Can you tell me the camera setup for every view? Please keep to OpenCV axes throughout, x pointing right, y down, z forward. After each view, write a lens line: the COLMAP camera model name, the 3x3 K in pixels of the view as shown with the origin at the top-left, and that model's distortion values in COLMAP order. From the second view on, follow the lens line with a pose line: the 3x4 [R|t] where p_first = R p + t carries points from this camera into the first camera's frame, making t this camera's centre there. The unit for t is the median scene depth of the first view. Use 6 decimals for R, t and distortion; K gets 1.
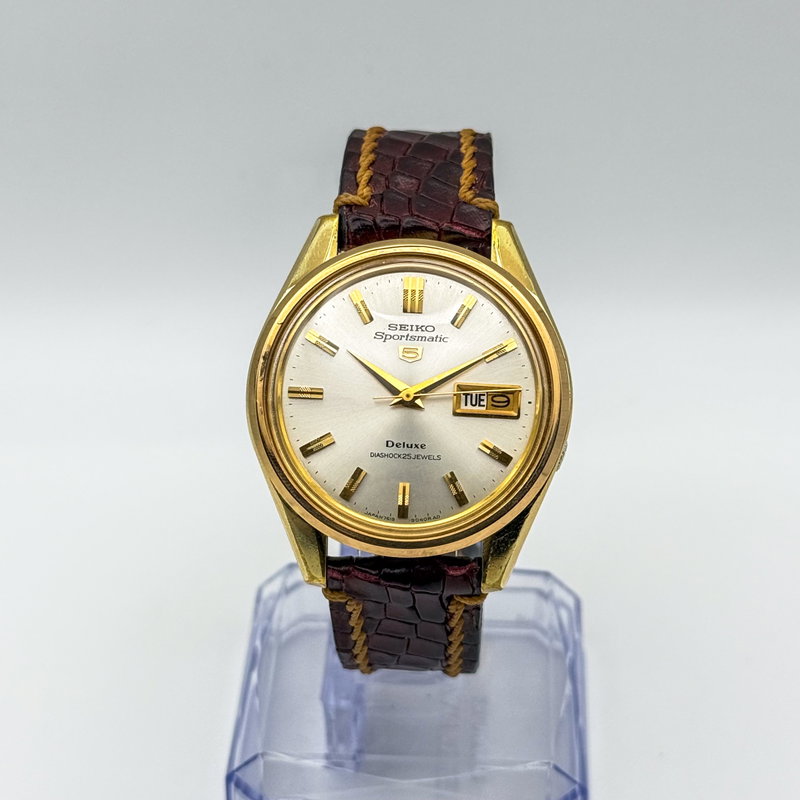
lens RADIAL K [[2026.5, 0, 399.0], [0, 2026.5, 400.5], [0, 0, 1]] dist [0.107708, 0.000000]
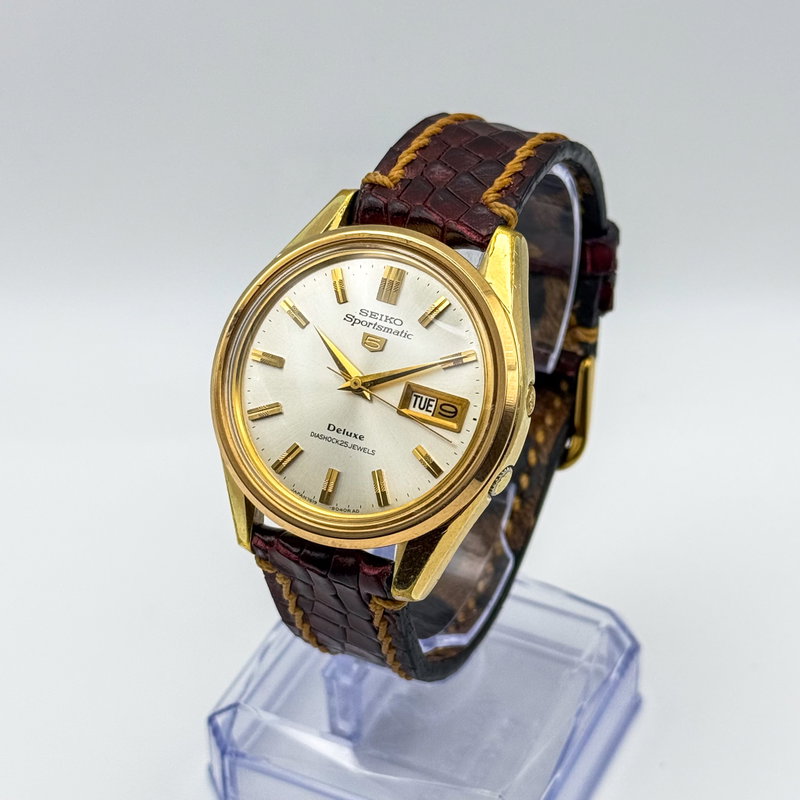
lens RADIAL K [[2026.5, 0, 403.9], [0, 2026.5, 397.7], [0, 0, 1]] dist [0.107708, 0.000000]
pose [[0.922899, 0.224541, -0.312793, 0.329260], [-0.219593, 0.974234, 0.051450, -0.050508], [0.316286, 0.021204, 0.948427, 0.076374]]
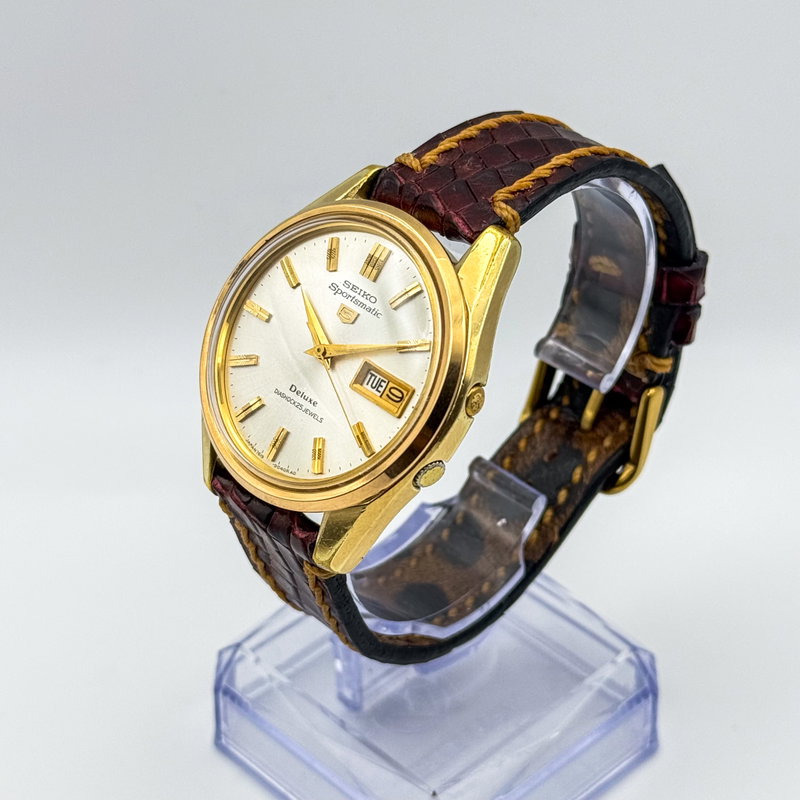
lens RADIAL K [[2026.5, 0, 393.8], [0, 2026.5, 400.1], [0, 0, 1]] dist [0.107708, 0.000000]
pose [[0.730574, 0.400490, -0.553055, 0.584784], [-0.392370, 0.909091, 0.139997, -0.132334], [0.558844, 0.114724, 0.821299, 0.200058]]
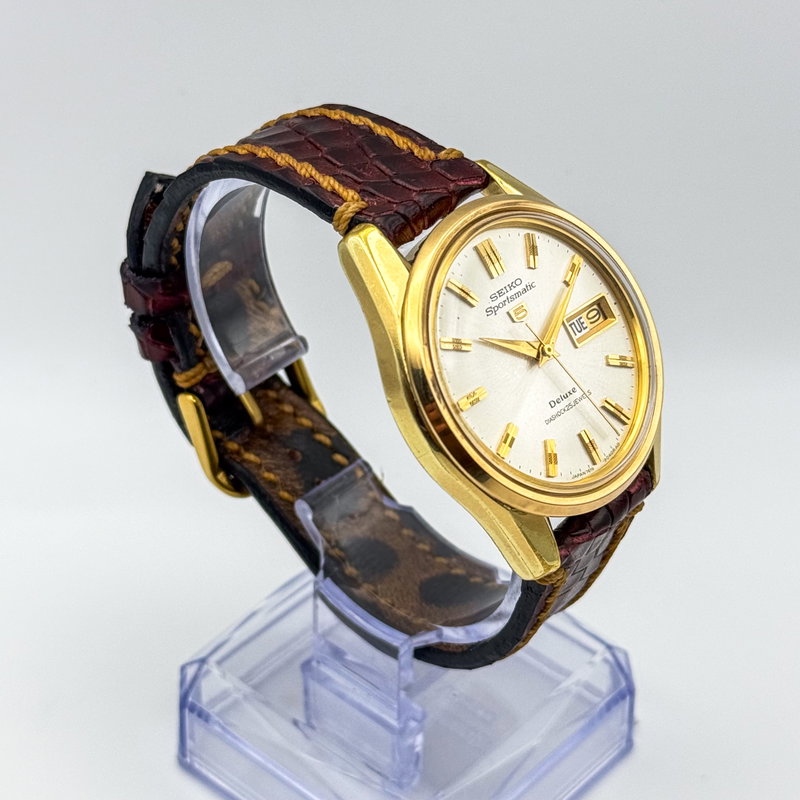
lens RADIAL K [[2026.5, 0, 400.0], [0, 2026.5, 398.3], [0, 0, 1]] dist [0.107708, 0.000000]
pose [[0.625767, -0.462269, 0.628270, -0.648970], [0.444222, 0.873286, 0.200095, -0.204245], [-0.641157, 0.153878, 0.751824, 0.316651]]
